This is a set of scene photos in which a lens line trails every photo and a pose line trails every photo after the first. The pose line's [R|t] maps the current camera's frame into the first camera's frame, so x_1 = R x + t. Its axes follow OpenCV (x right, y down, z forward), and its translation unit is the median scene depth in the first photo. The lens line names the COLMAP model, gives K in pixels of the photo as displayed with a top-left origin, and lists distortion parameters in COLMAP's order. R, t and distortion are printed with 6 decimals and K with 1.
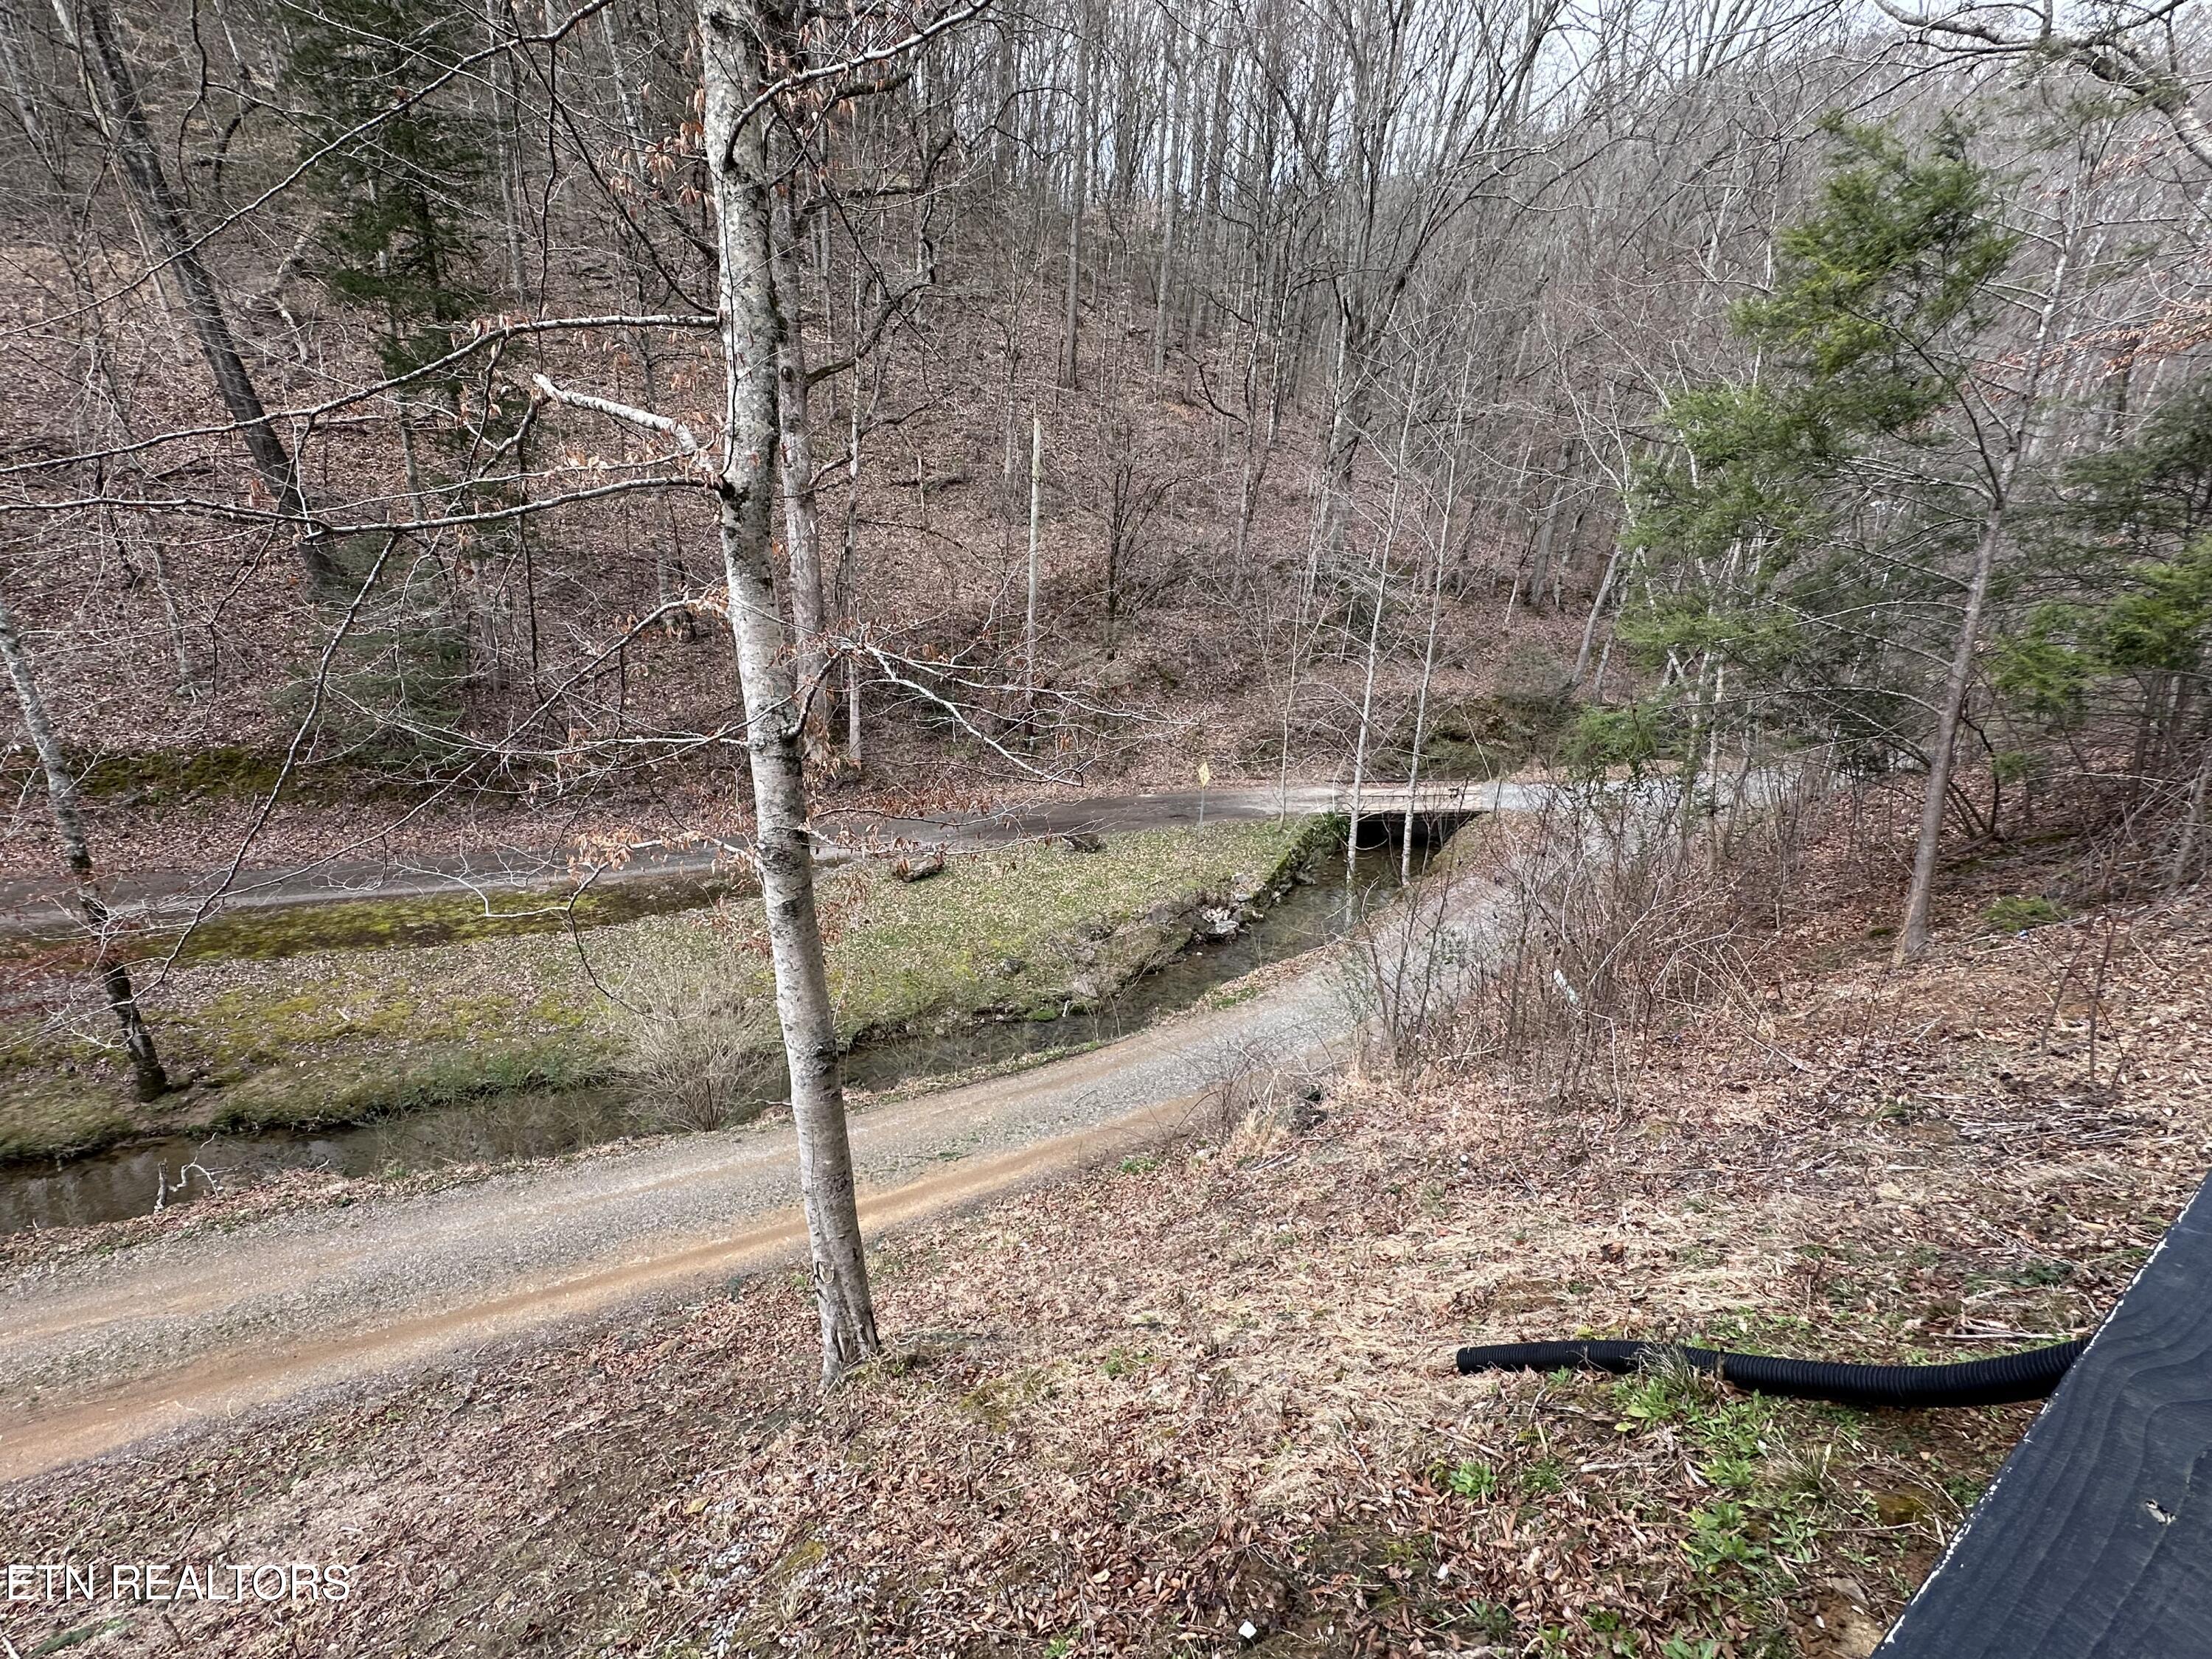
lens RADIAL K [[1012.5, 0, 1104.1], [0, 1012.5, 834.5], [0, 0, 1]] dist [-0.002499, 0.001116]
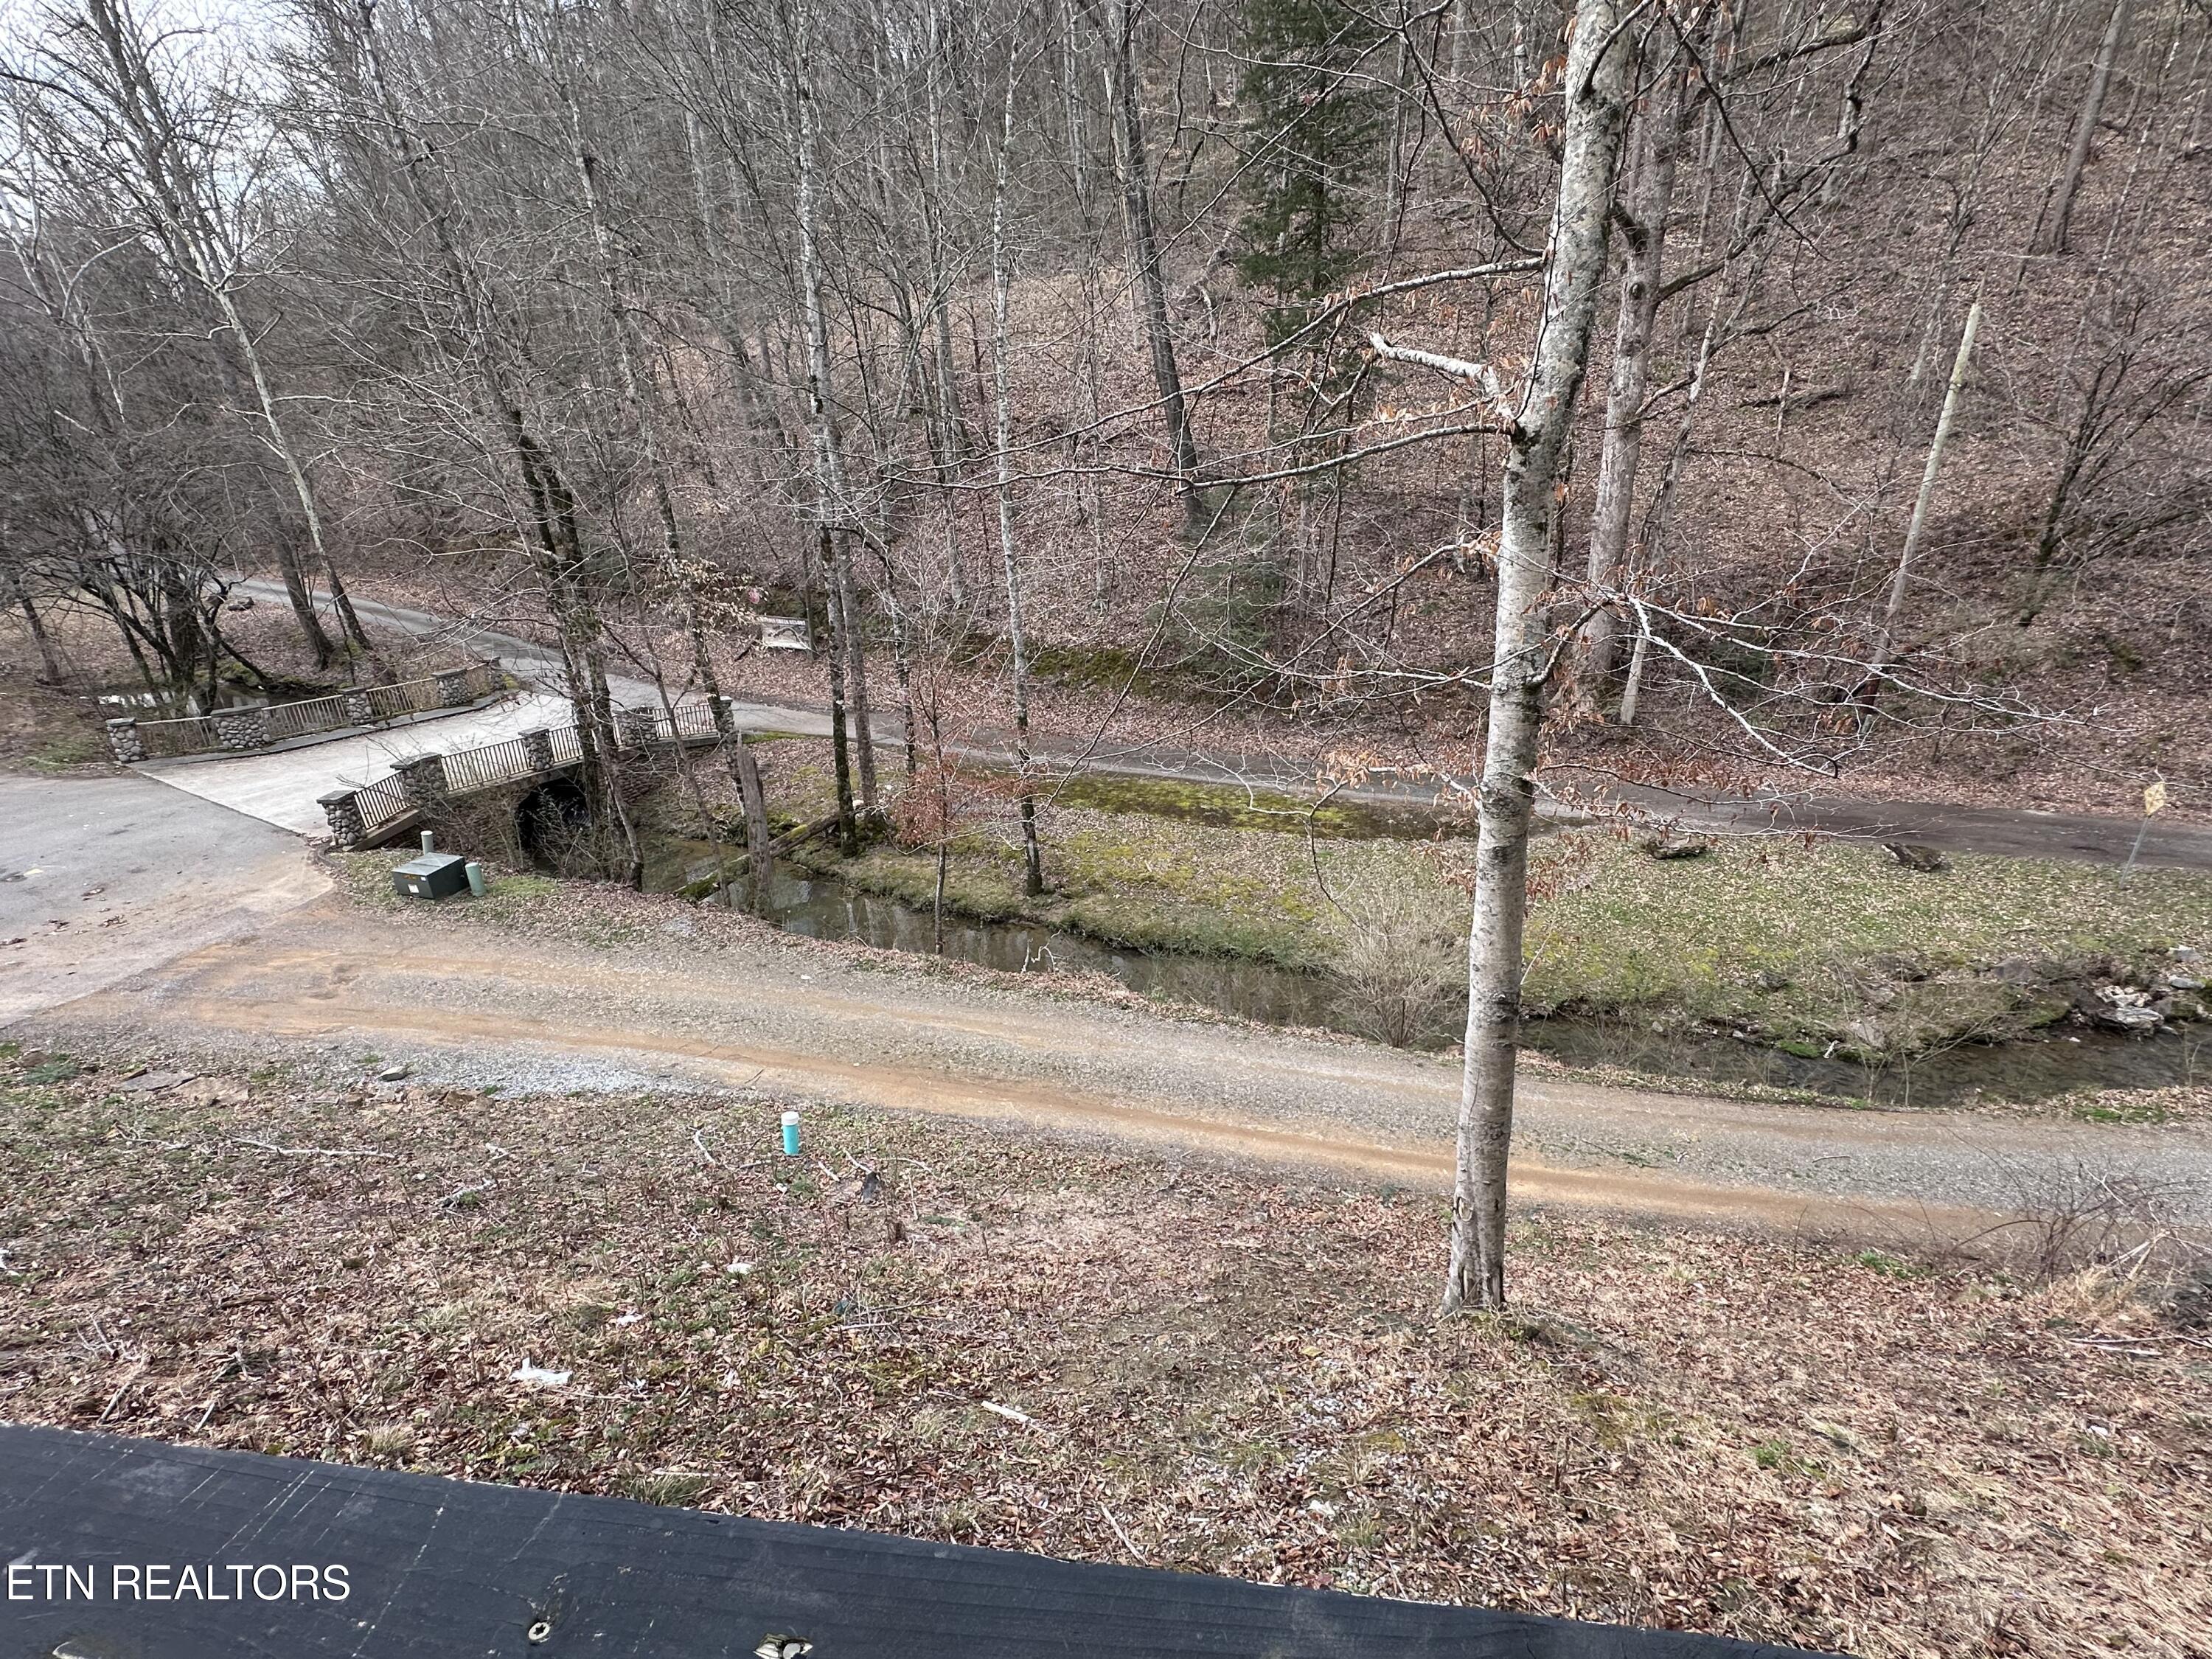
lens RADIAL K [[1012.5, 0, 1105.9], [0, 1012.5, 830.9], [0, 0, 1]] dist [-0.002499, 0.001116]
pose [[0.746206, 0.193885, -0.636856, 0.012422], [-0.159037, 0.980868, 0.112273, -0.000233], [0.646439, 0.017505, 0.762765, -0.008848]]
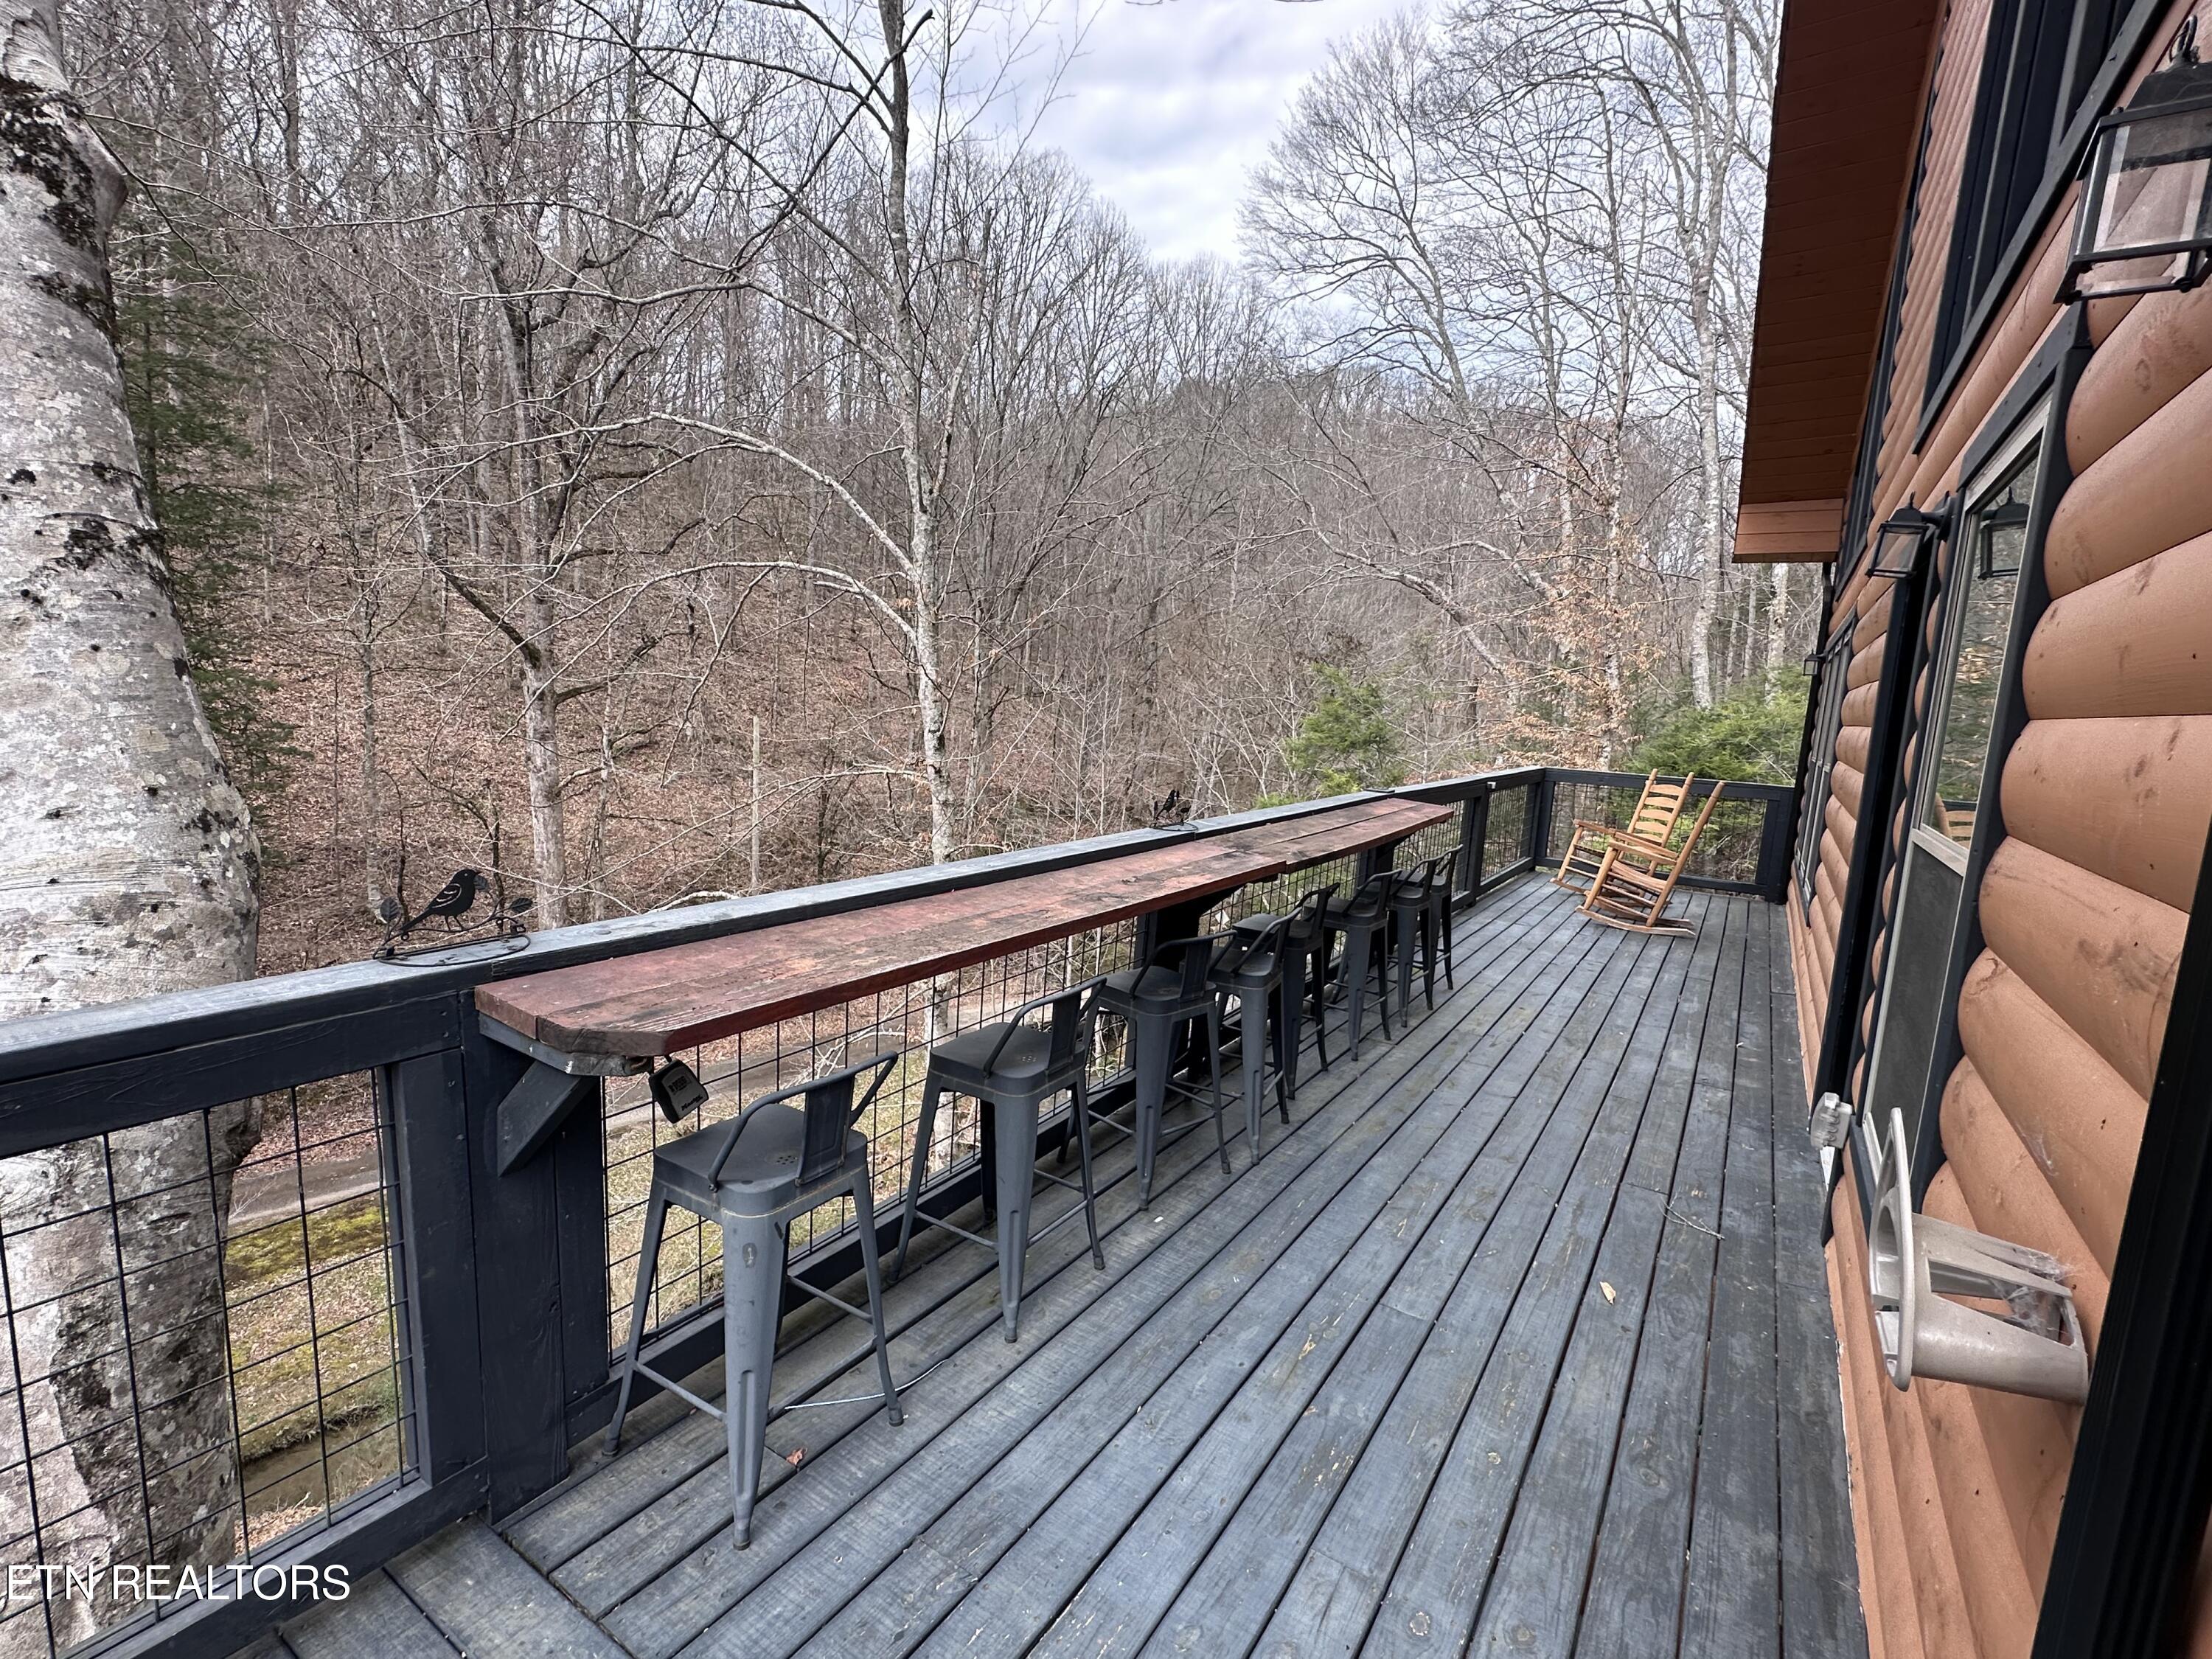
lens RADIAL K [[1012.5, 0, 1101.2], [0, 1012.5, 835.5], [0, 0, 1]] dist [-0.002499, 0.001116]
pose [[0.925541, -0.053725, 0.374817, -0.271817], [0.117749, 0.981641, -0.150054, -0.096420], [-0.359874, 0.183016, 0.914875, -0.371606]]
